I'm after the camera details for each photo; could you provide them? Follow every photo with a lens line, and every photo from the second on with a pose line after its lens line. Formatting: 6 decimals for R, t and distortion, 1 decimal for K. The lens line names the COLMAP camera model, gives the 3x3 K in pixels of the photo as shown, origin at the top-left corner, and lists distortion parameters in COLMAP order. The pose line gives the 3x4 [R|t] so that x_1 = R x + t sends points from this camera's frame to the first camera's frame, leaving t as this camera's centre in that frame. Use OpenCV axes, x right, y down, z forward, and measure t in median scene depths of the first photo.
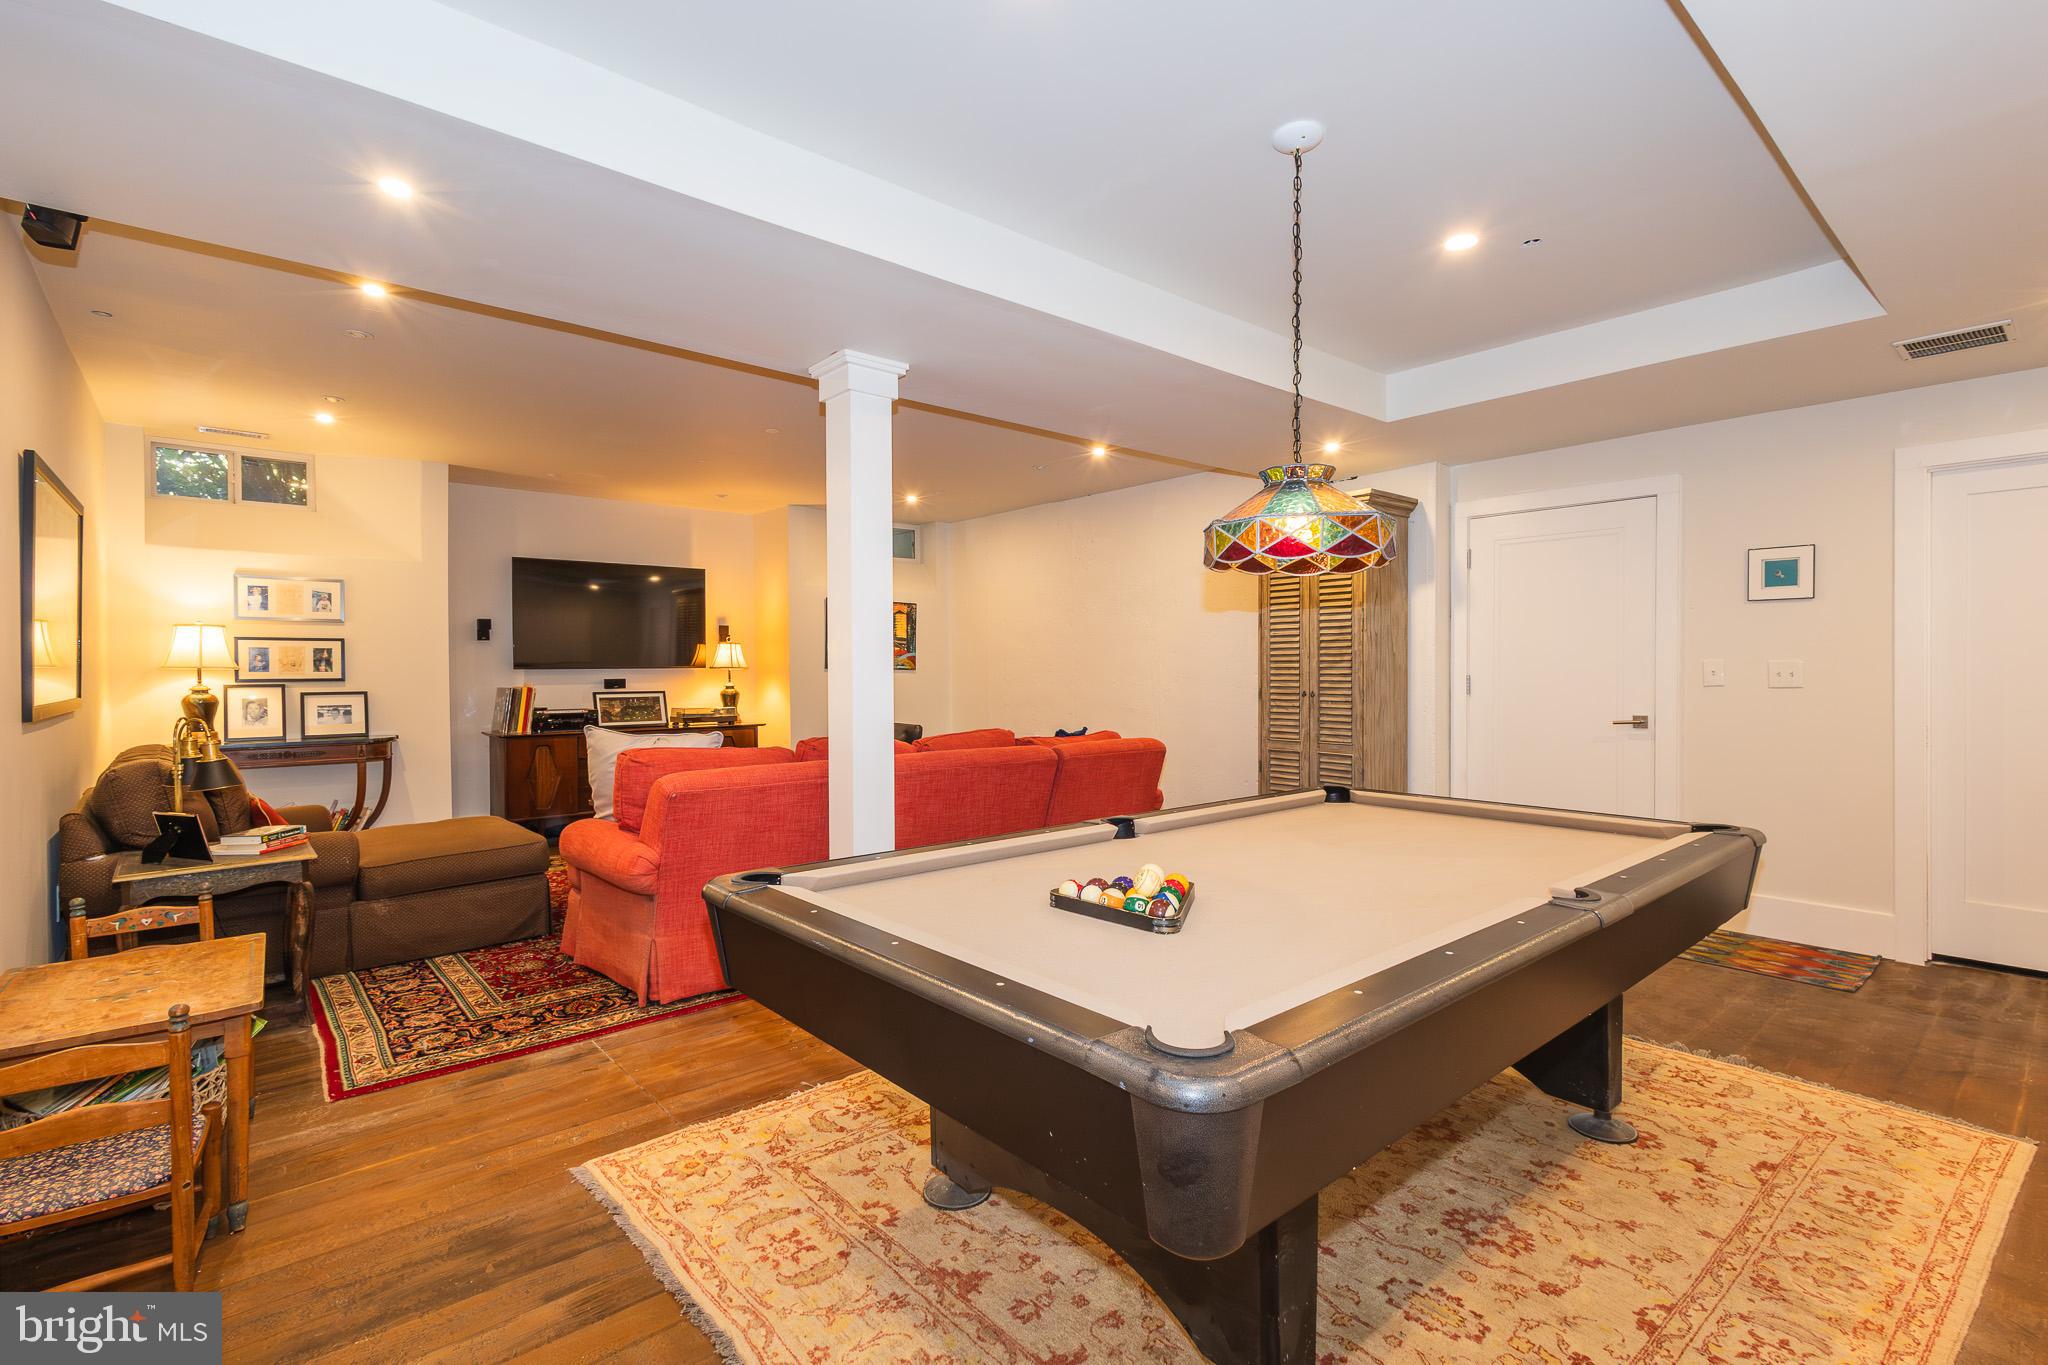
lens RADIAL K [[931.9, 0, 1028.5], [0, 931.9, 681.7], [0, 0, 1]] dist [0.011278, -0.005090]
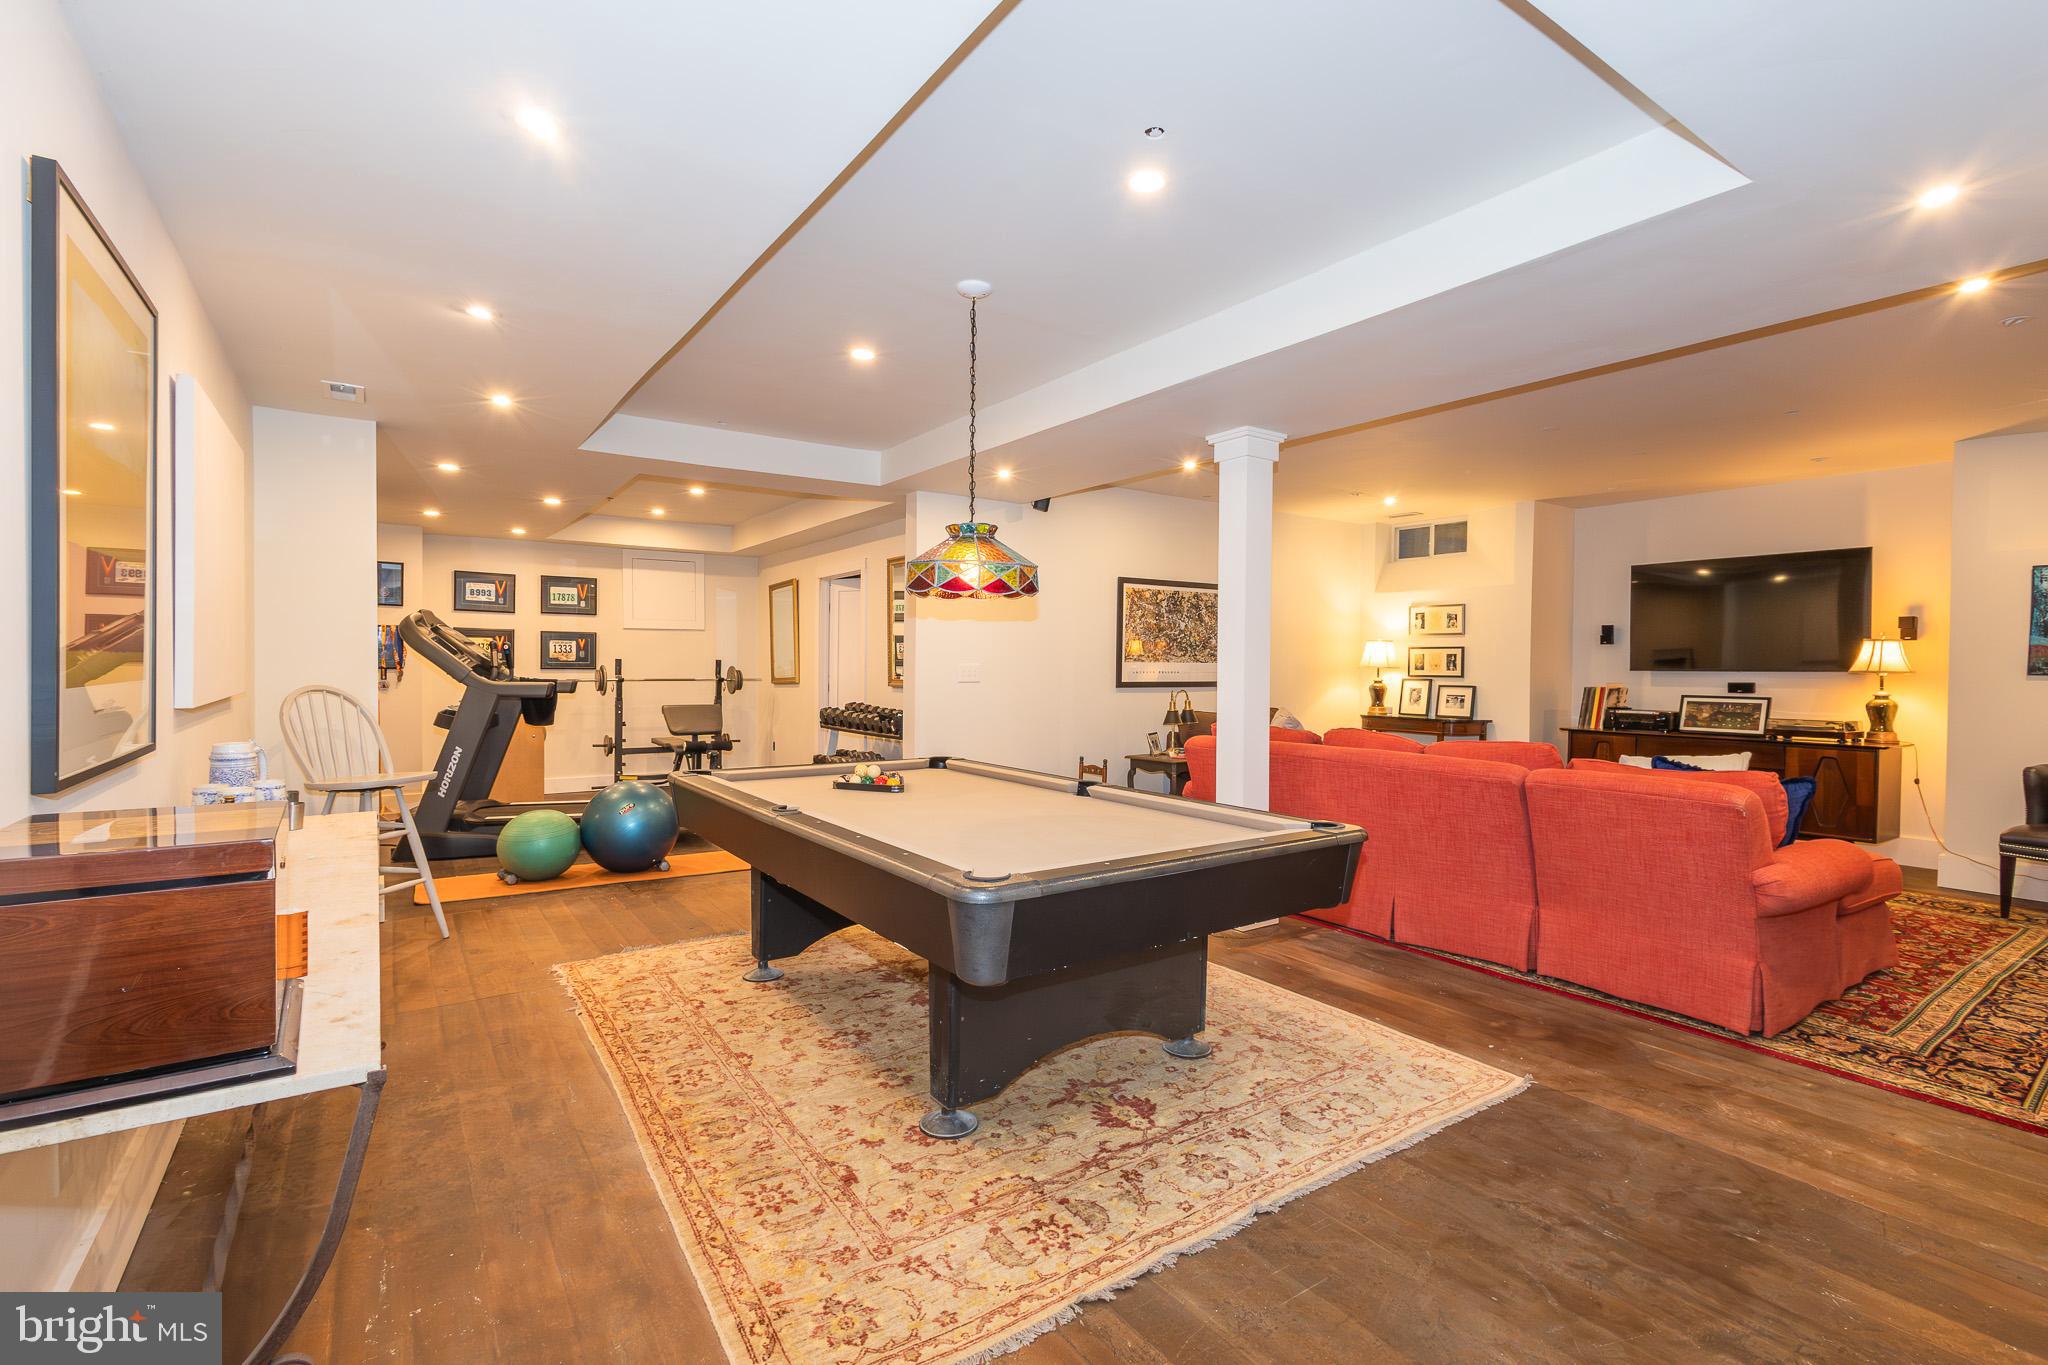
lens RADIAL K [[931.9, 0, 1031.5], [0, 931.9, 683.1], [0, 0, 1]] dist [0.011278, -0.005090]
pose [[-0.099033, 0.022377, -0.994833, 0.701943], [-0.023273, 0.999422, 0.024797, -0.012017], [0.994812, 0.025608, -0.098455, 0.516196]]
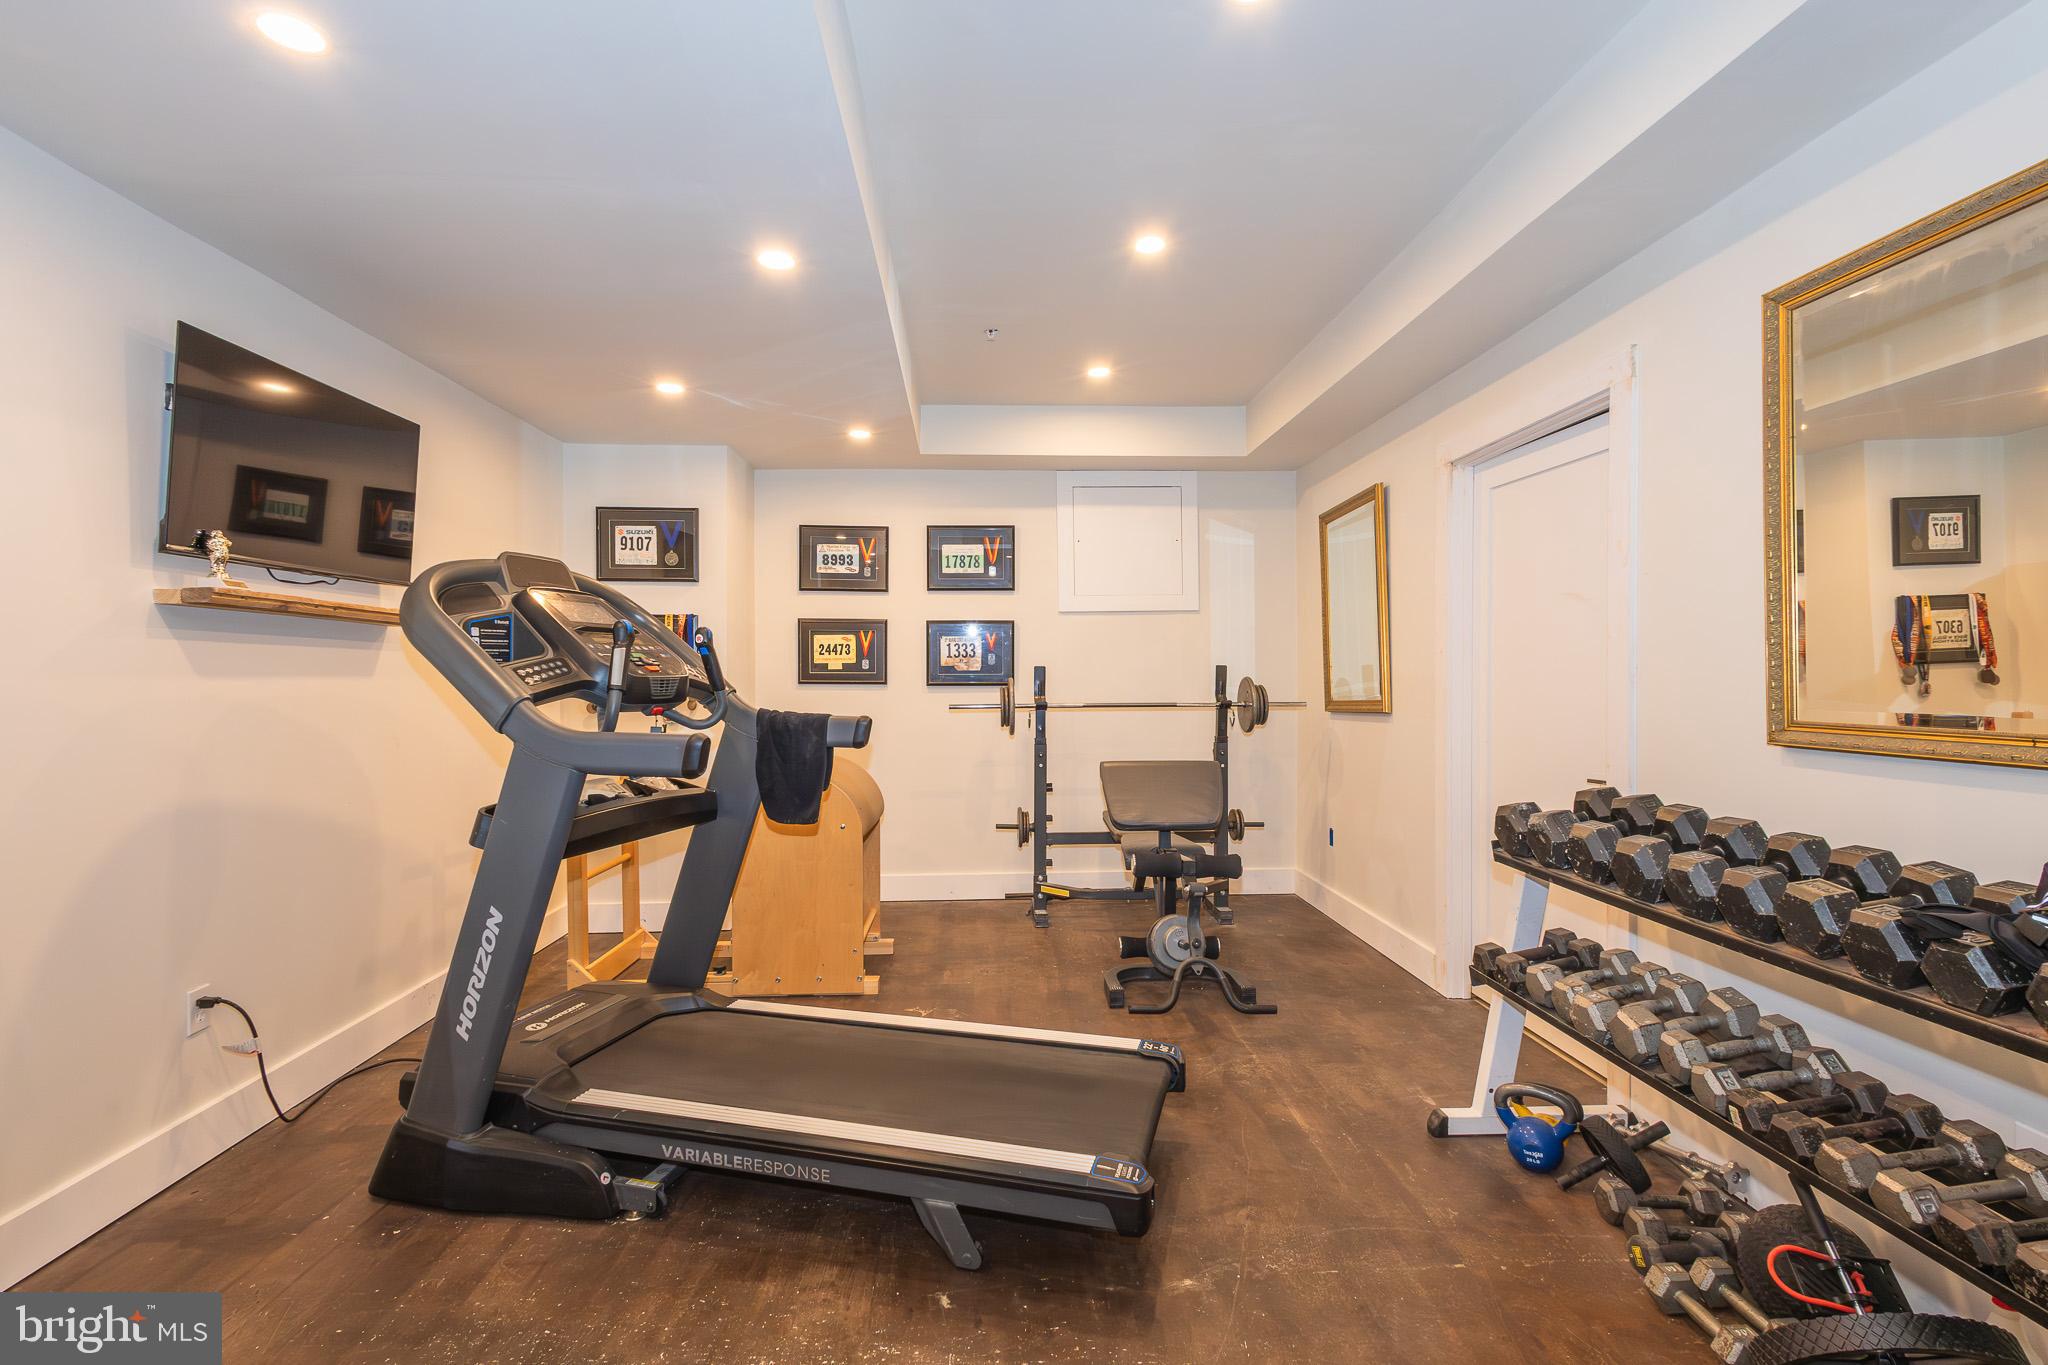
lens RADIAL K [[931.9, 0, 1019.6], [0, 931.9, 684.0], [0, 0, 1]] dist [0.011278, -0.005090]
pose [[-0.615668, 0.014803, -0.787866, -0.102877], [-0.005434, 0.999720, 0.023029, -0.001102], [0.787987, 0.018460, -0.615416, 0.180148]]
